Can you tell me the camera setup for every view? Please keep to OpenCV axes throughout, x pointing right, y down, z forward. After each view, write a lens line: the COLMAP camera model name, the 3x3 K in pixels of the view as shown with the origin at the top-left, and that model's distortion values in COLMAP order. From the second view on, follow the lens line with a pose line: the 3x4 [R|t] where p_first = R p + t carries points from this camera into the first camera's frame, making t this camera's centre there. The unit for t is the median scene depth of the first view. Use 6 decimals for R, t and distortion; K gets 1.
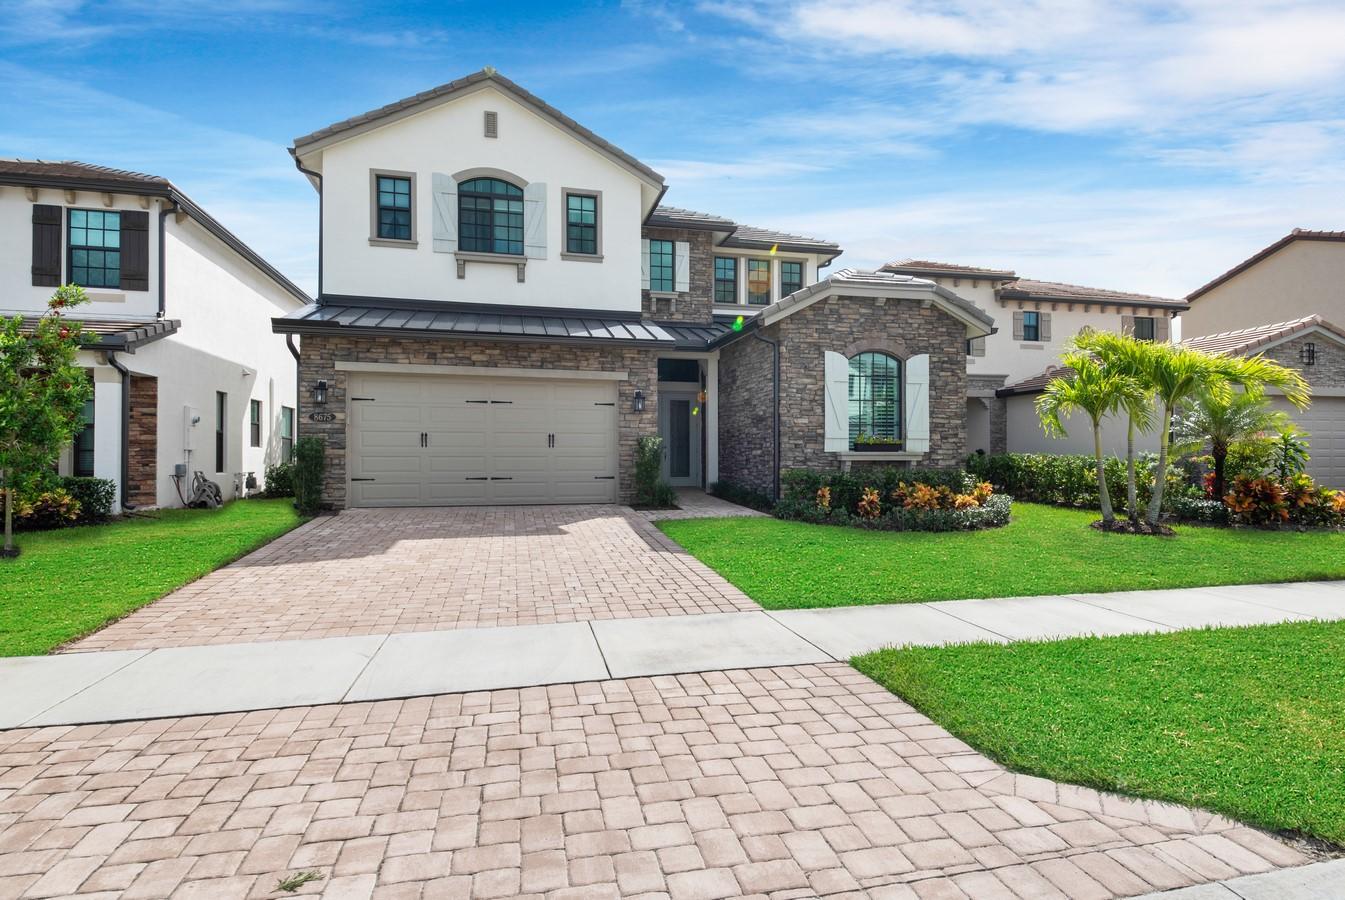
lens RADIAL K [[699.2, 0, 674.8], [0, 699.2, 458.8], [0, 0, 1]] dist [0.025219, -0.004121]
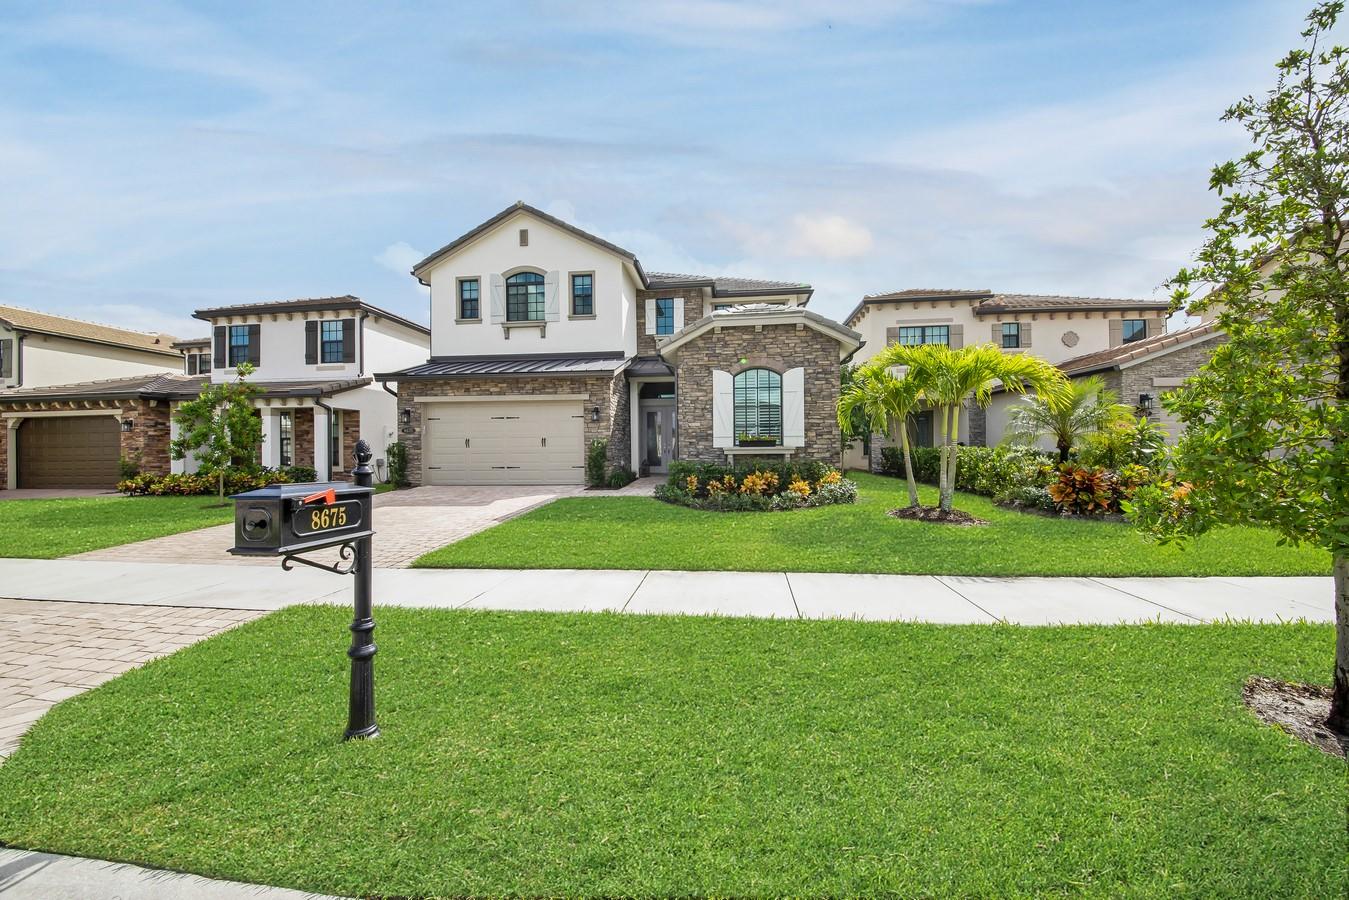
lens RADIAL K [[478.8, 0, 675.4], [0, 478.8, 452.6], [0, 0, 1]] dist [0.000157, 0.000799]
pose [[0.942396, -0.008920, -0.334380, 0.424601], [0.008761, 0.999960, -0.001984, 0.000385], [0.334384, -0.001060, 0.942436, 0.130970]]
